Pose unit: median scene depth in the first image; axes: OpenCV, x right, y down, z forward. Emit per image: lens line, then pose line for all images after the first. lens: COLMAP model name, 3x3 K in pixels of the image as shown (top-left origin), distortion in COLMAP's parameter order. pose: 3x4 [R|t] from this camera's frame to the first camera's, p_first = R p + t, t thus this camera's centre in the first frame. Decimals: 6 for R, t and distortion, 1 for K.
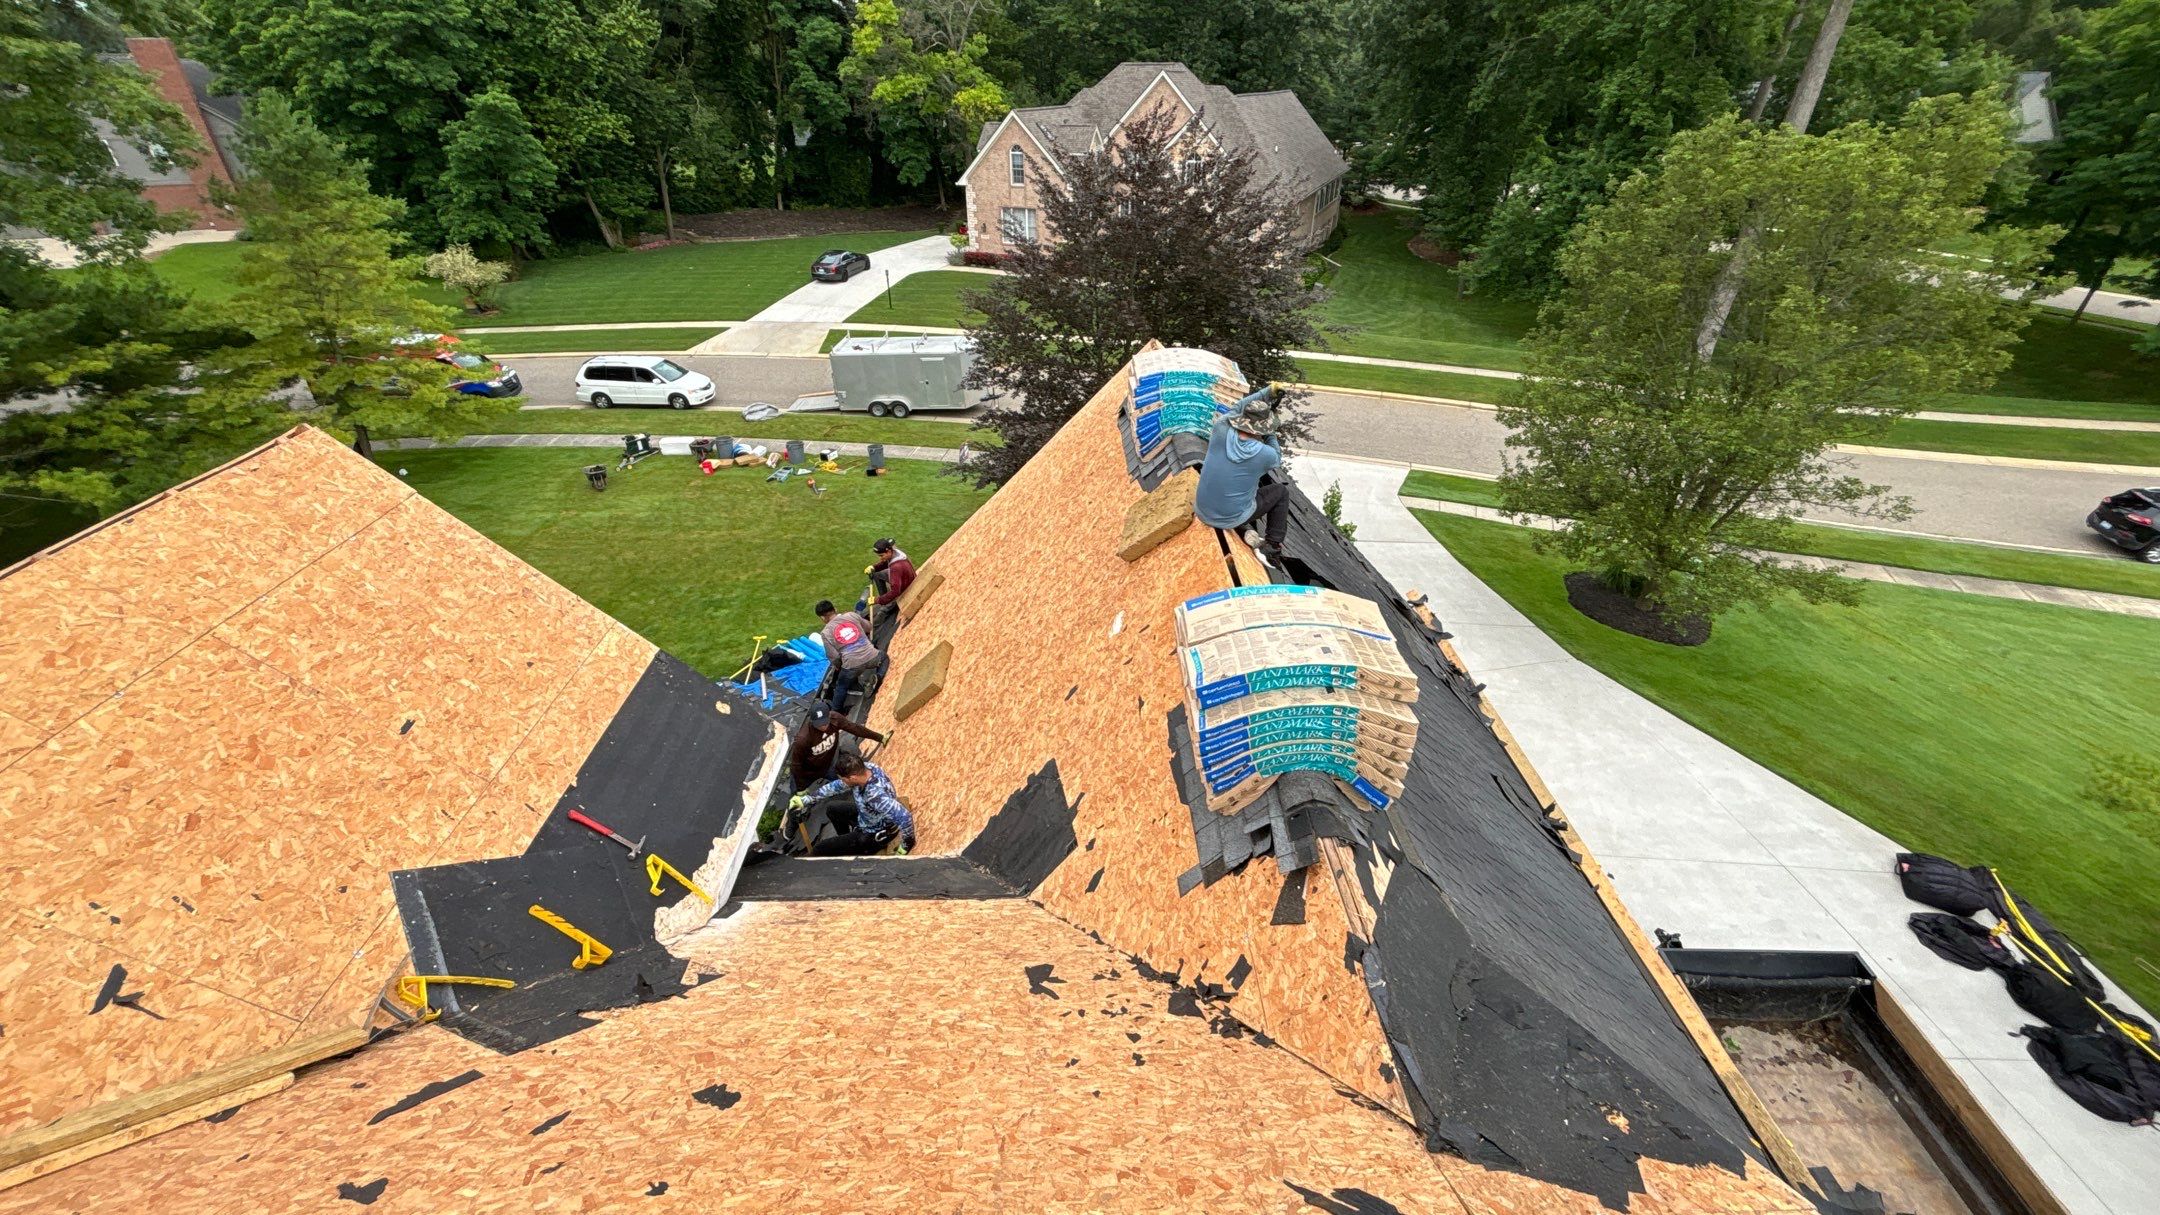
lens RADIAL K [[871.9, 0, 1081.0], [0, 871.9, 603.4], [0, 0, 1]] dist [-0.002014, 0.001504]
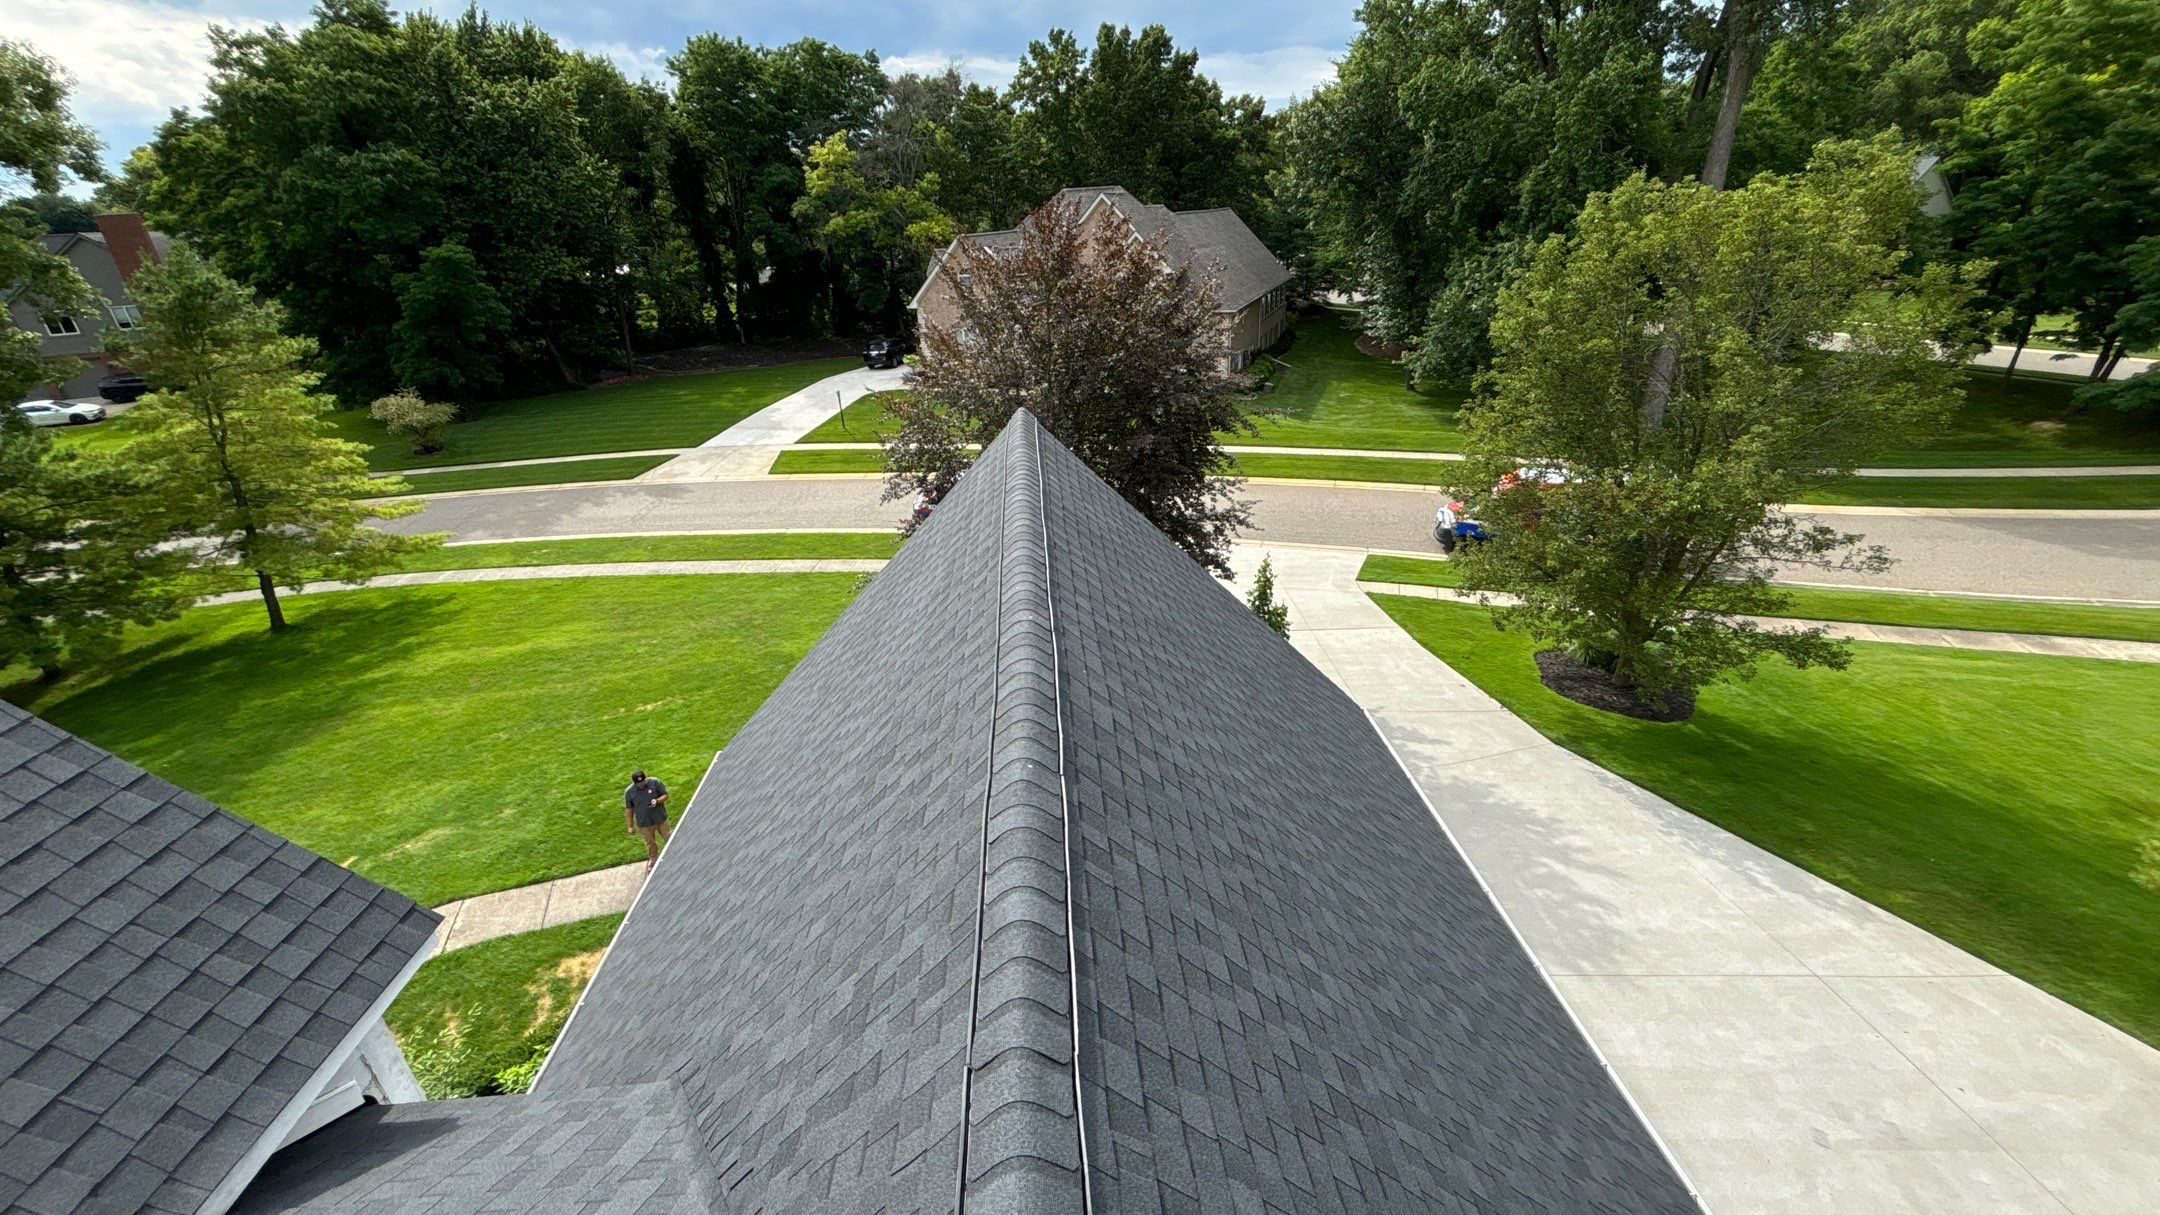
lens RADIAL K [[871.9, 0, 1080.2], [0, 871.9, 607.5], [0, 0, 1]] dist [-0.002014, 0.001504]
pose [[0.998244, -0.057014, 0.016056, 0.040503], [0.058528, 0.991111, -0.119469, 0.001655], [-0.009102, 0.120199, 0.992708, 0.049310]]
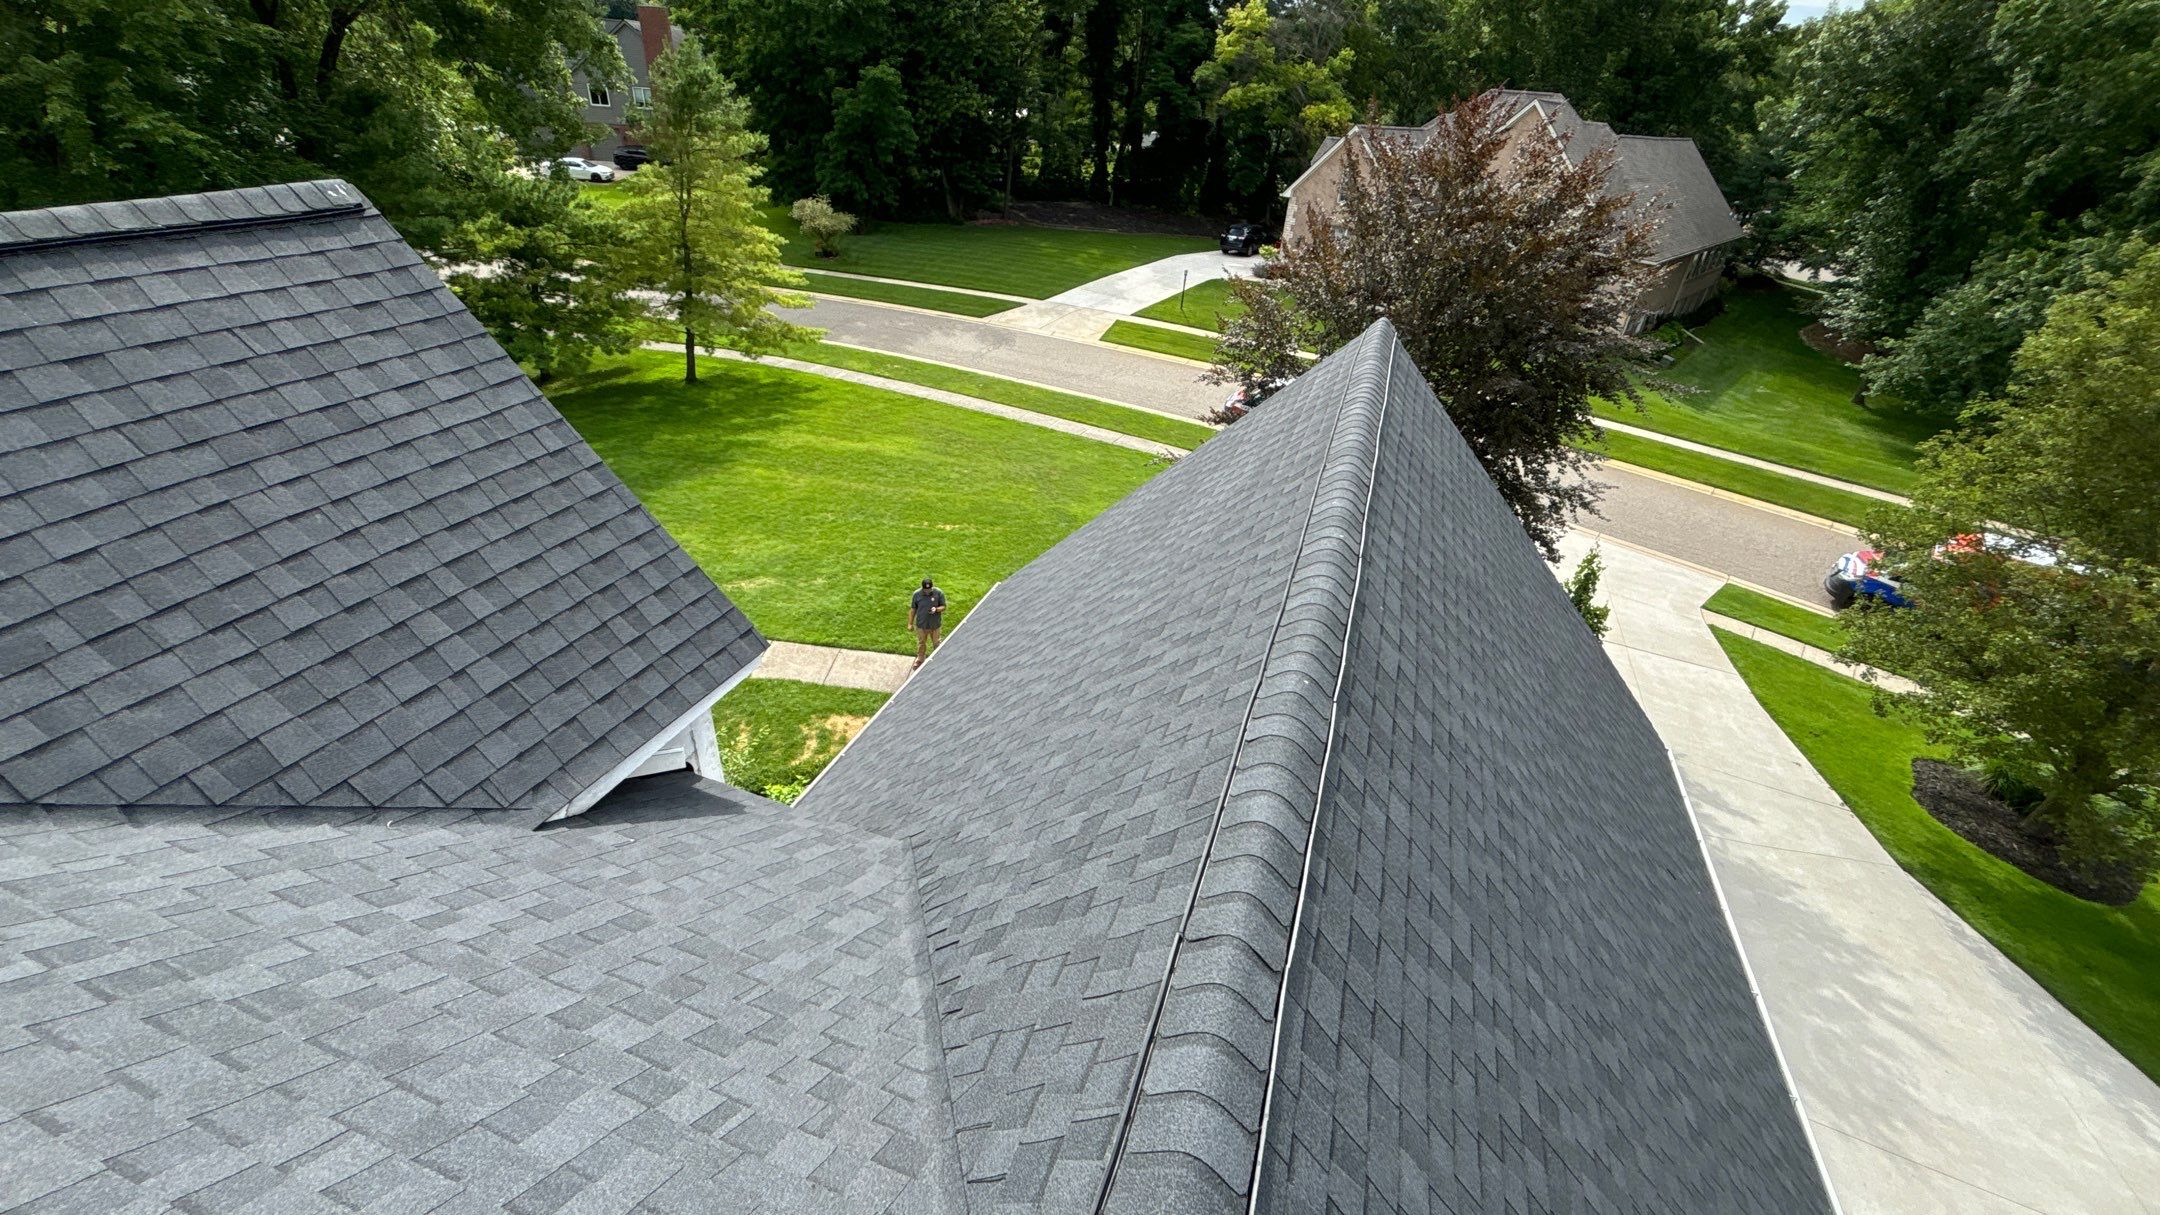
lens RADIAL K [[871.9, 0, 1080.9], [0, 871.9, 607.7], [0, 0, 1]] dist [-0.002014, 0.001504]
pose [[0.933351, 0.239609, -0.267288, 0.035225], [-0.244195, 0.969586, 0.016468, 0.004383], [0.263104, 0.049900, 0.963476, 0.051268]]
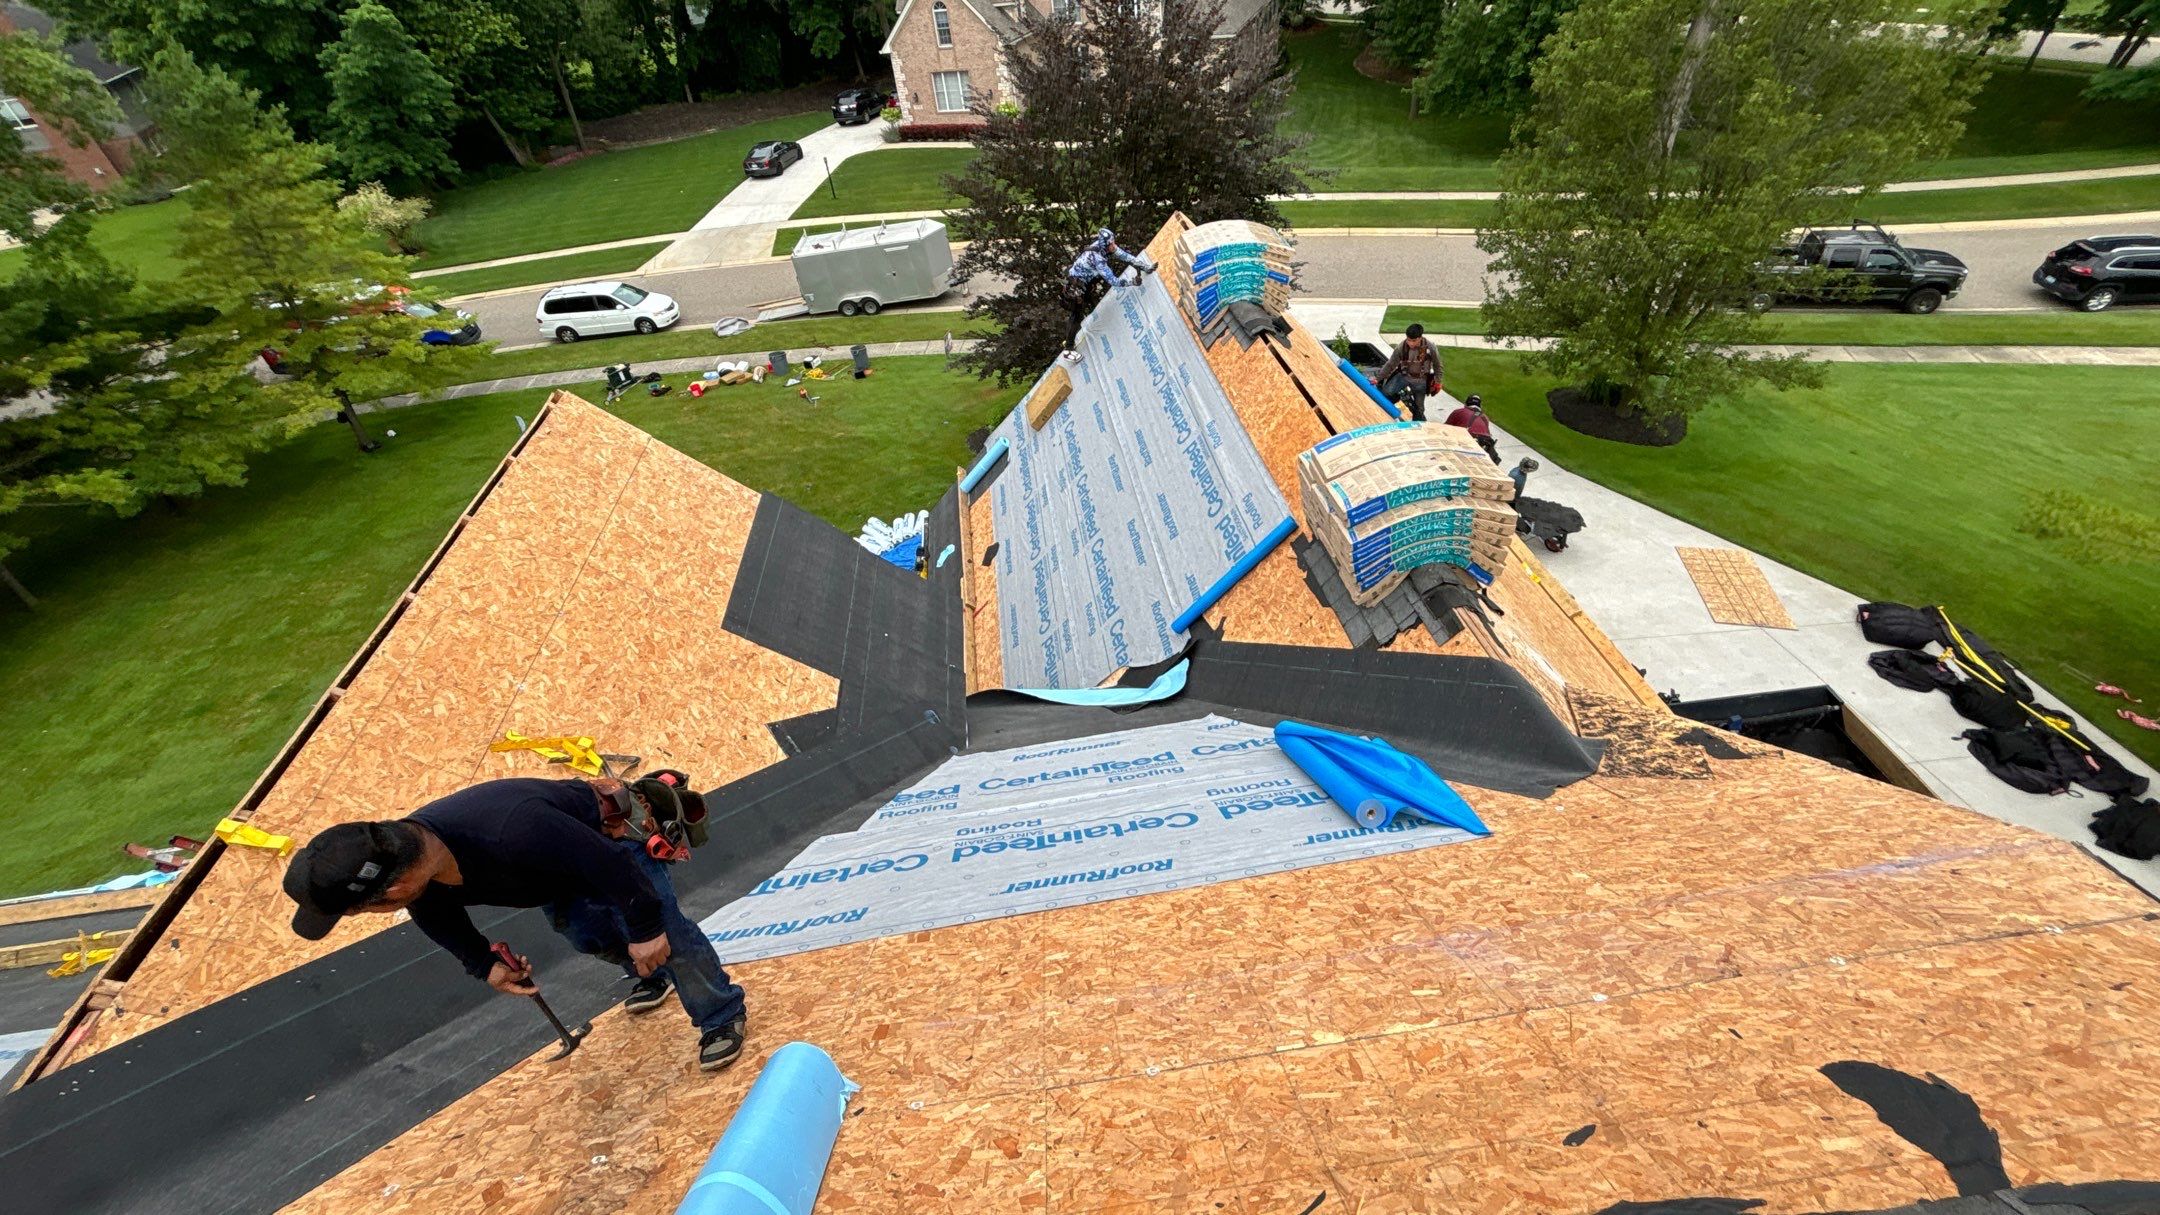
lens RADIAL K [[871.9, 0, 1081.2], [0, 871.9, 602.2], [0, 0, 1]] dist [-0.002014, 0.001504]
pose [[0.991451, -0.129045, 0.019297, -0.039759], [0.125194, 0.982495, 0.137948, 0.000463], [-0.036760, -0.134353, 0.990251, -0.037794]]
